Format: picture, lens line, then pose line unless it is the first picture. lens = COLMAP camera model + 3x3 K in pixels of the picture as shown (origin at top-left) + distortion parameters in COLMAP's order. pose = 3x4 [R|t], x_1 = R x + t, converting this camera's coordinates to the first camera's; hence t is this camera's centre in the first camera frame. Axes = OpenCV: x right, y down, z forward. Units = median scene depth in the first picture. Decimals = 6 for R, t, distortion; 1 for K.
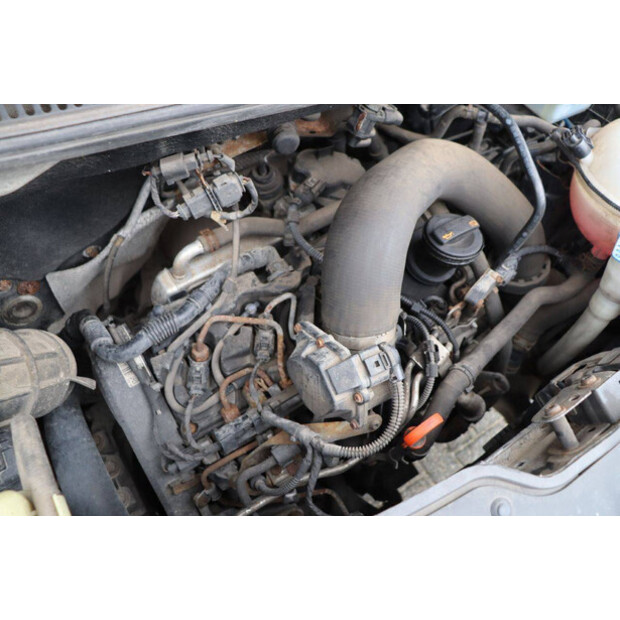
lens RADIAL K [[519.3, 0, 313.5], [0, 519.3, 308.9], [0, 0, 1]] dist [-0.121702, 0.094486]
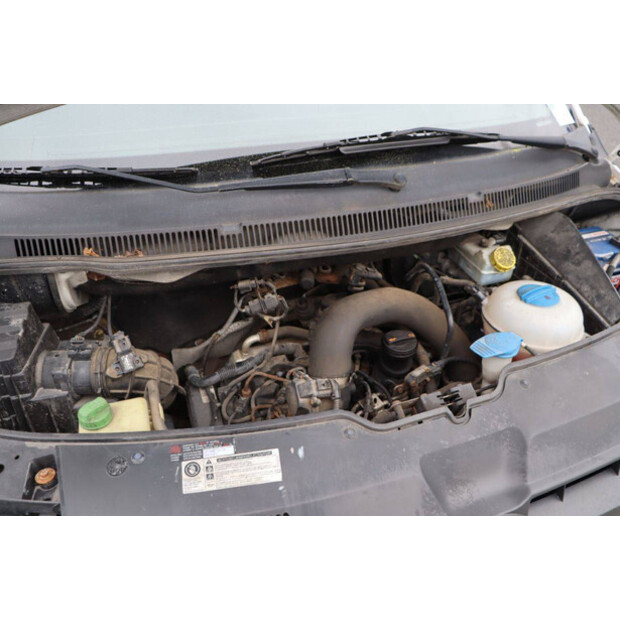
lens RADIAL K [[519.3, 0, 310.8], [0, 519.3, 310.0], [0, 0, 1]] dist [-0.121702, 0.094486]
pose [[0.971413, 0.076000, -0.224902, 0.379386], [-0.148120, 0.934382, -0.324022, 0.370512], [0.185519, 0.348071, 0.918928, -0.690455]]
